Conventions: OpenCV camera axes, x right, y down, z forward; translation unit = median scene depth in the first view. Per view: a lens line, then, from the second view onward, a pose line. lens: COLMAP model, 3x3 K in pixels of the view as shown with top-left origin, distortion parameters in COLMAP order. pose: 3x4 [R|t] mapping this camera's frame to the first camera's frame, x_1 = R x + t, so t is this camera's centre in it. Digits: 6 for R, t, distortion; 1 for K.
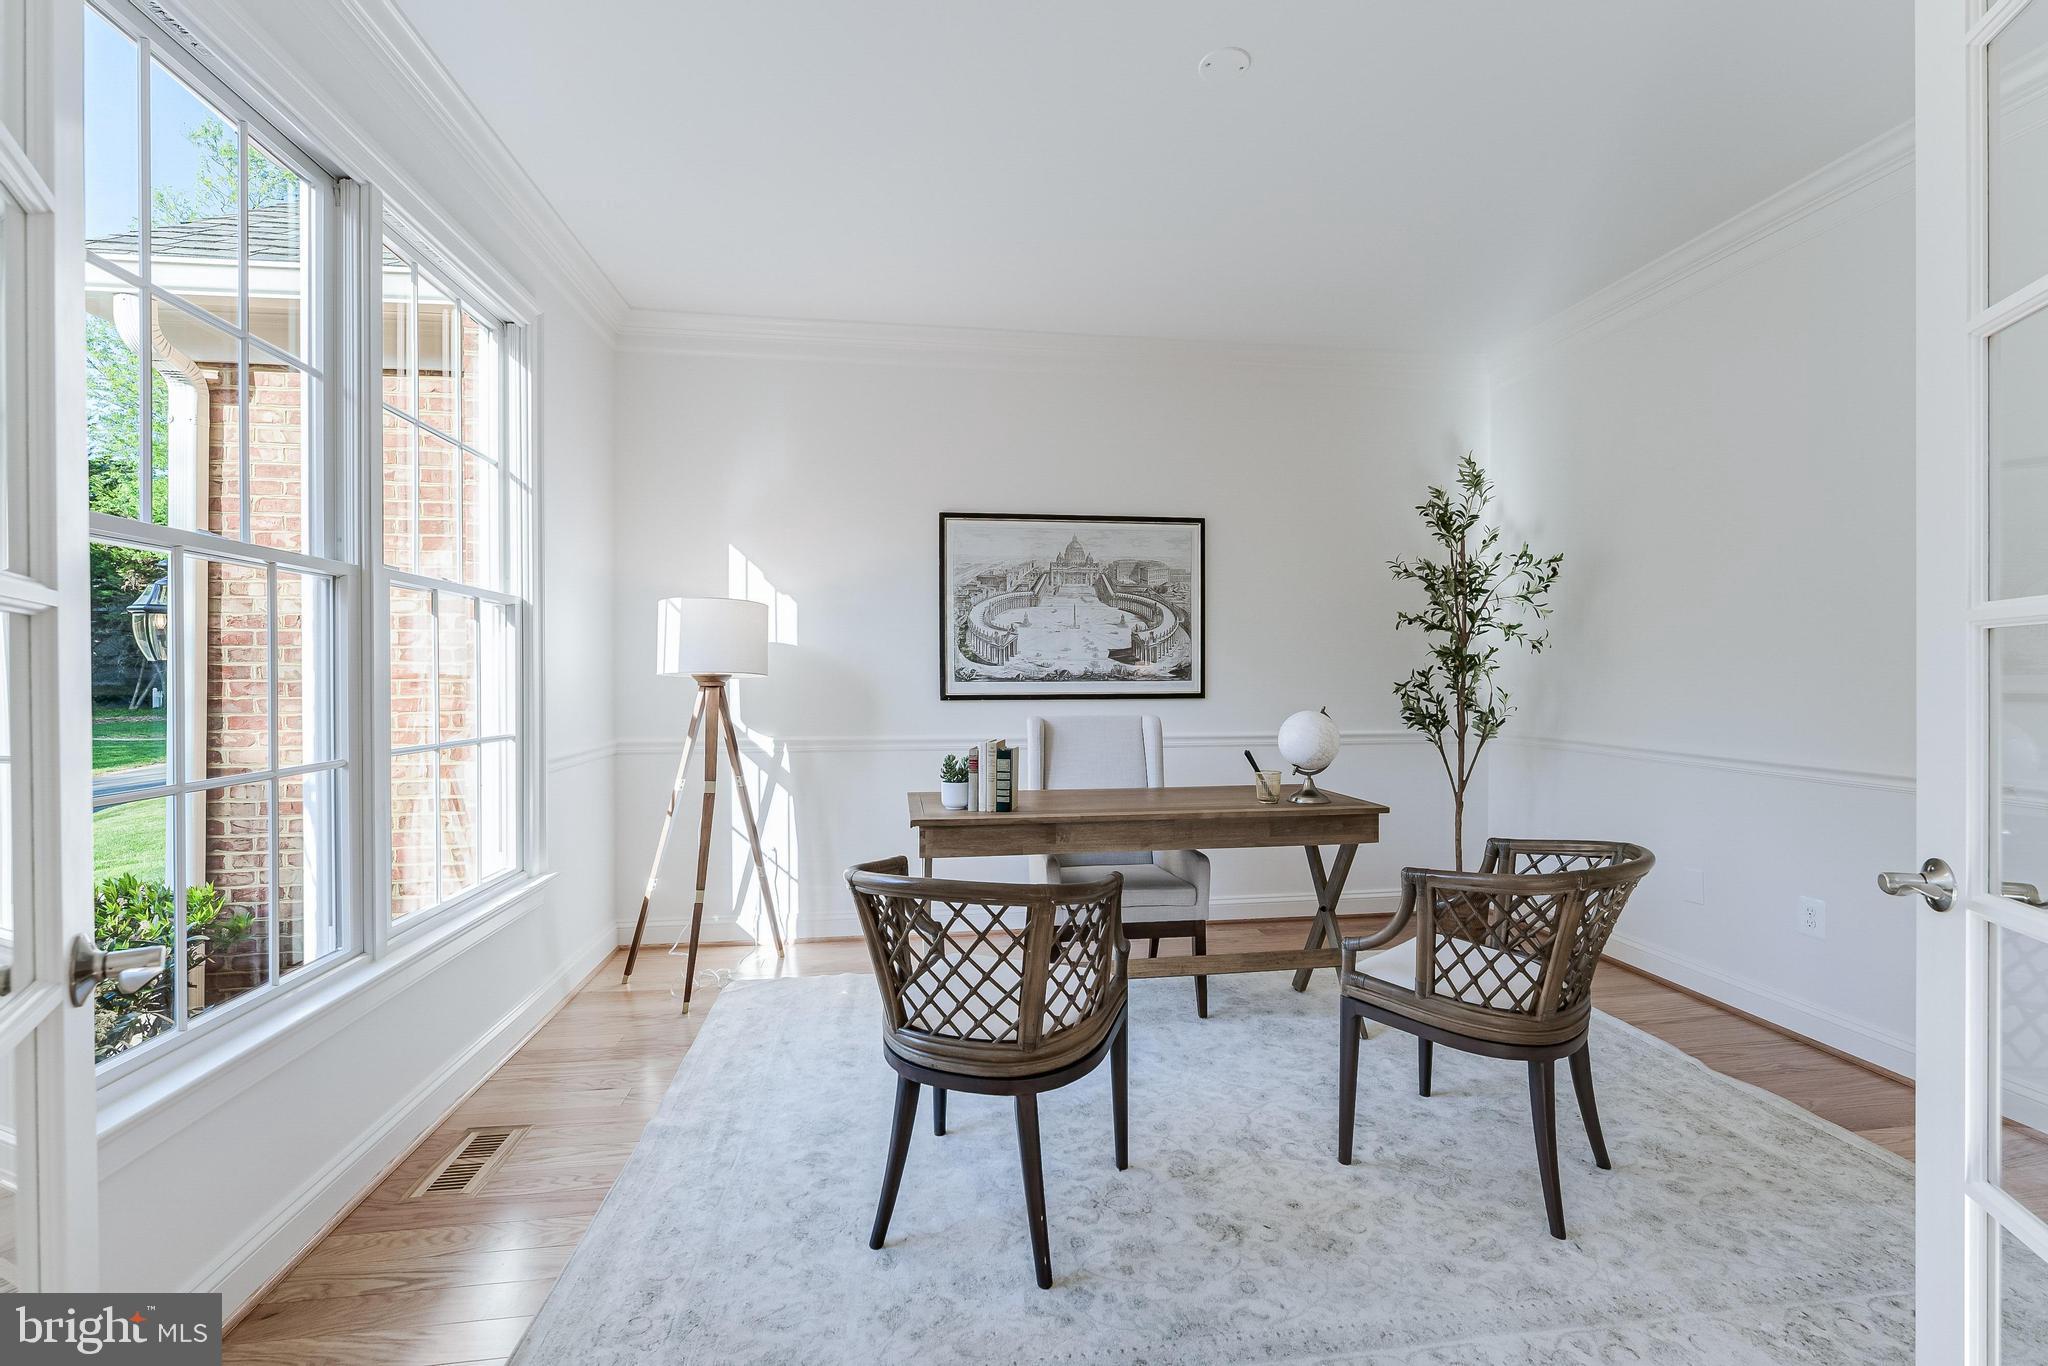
lens RADIAL K [[869.6, 0, 1029.2], [0, 869.6, 679.2], [0, 0, 1]] dist [0.000100, -0.000485]
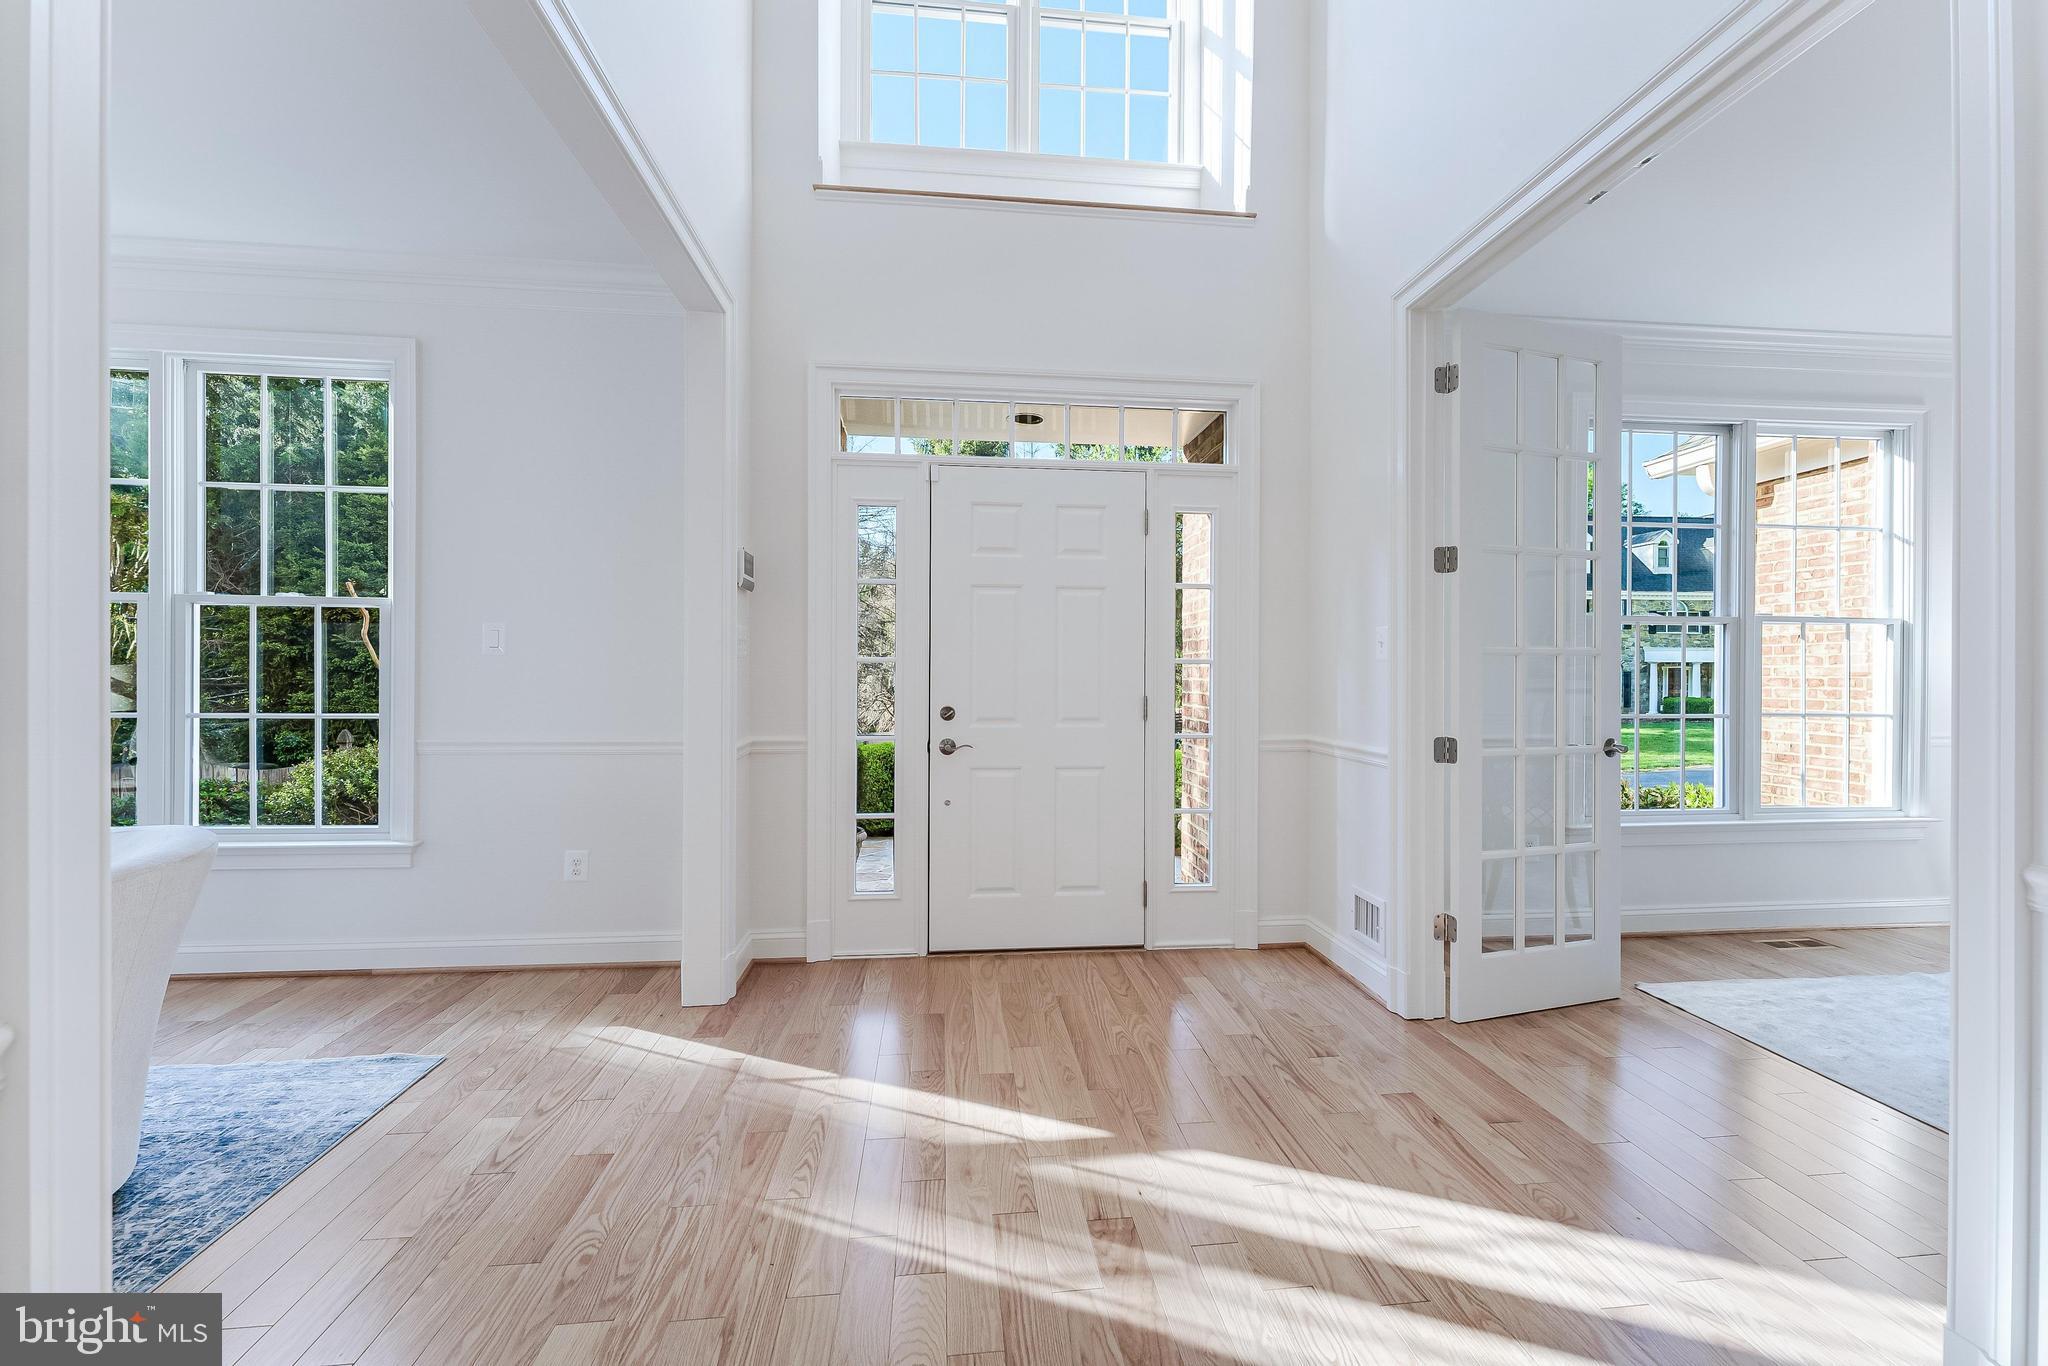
lens RADIAL K [[827.8, 0, 1034.1], [0, 827.8, 672.8], [0, 0, 1]] dist [0.002433, -0.000554]
pose [[-0.039799, -0.000271, -0.999208, 0.602378], [-0.008380, 0.999965, 0.000063, 0.004364], [0.999173, 0.008376, -0.039800, -0.268874]]
